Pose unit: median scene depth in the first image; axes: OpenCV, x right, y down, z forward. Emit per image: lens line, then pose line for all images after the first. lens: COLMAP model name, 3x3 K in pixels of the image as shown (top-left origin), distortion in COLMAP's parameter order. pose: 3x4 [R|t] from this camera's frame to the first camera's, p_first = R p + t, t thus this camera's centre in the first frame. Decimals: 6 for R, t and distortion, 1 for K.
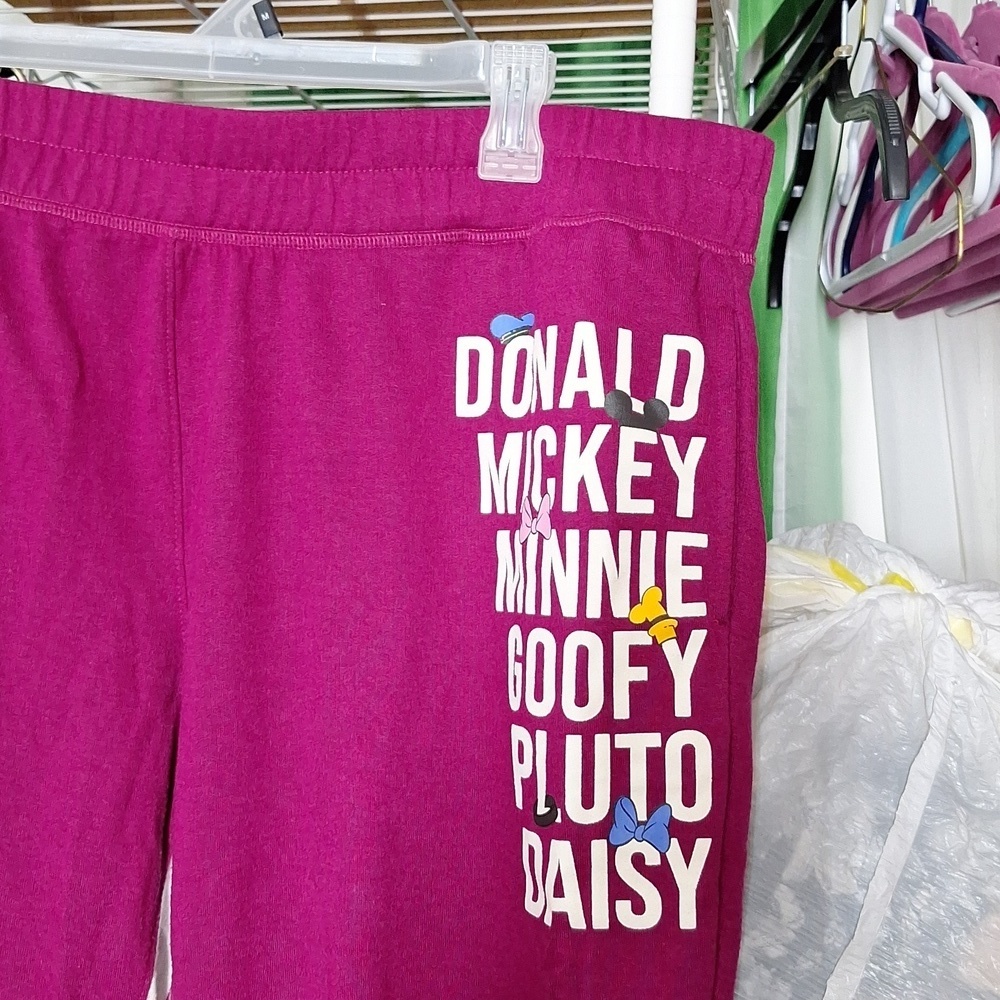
lens RADIAL K [[1506.2, 0, 501.3], [0, 1506.2, 496.3], [0, 0, 1]] dist [0.124079, 0.000000]
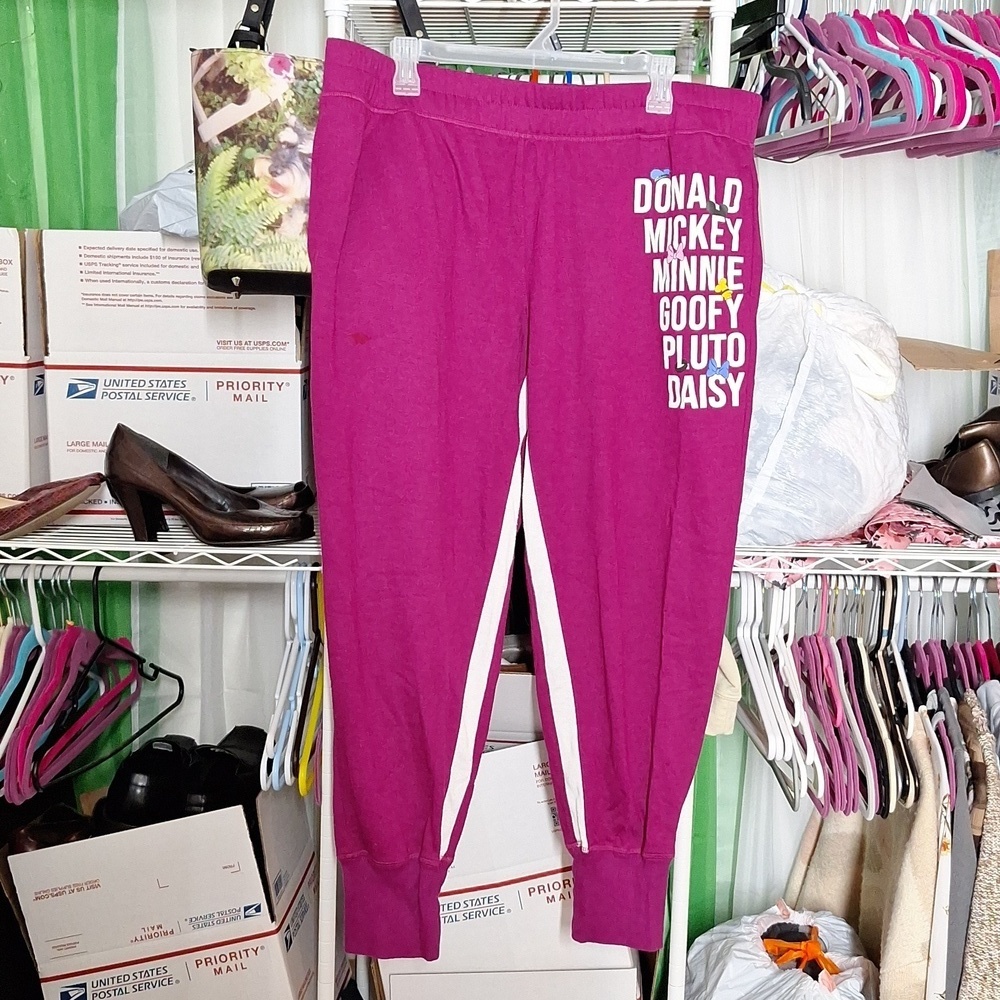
lens RADIAL K [[1506.2, 0, 497.9], [0, 1506.2, 500.7], [0, 0, 1]] dist [0.124079, 0.000000]
pose [[0.986988, -0.037524, 0.156352, -0.697539], [0.016619, 0.990987, 0.132923, 0.085721], [-0.159930, -0.128595, 0.978716, -1.526776]]
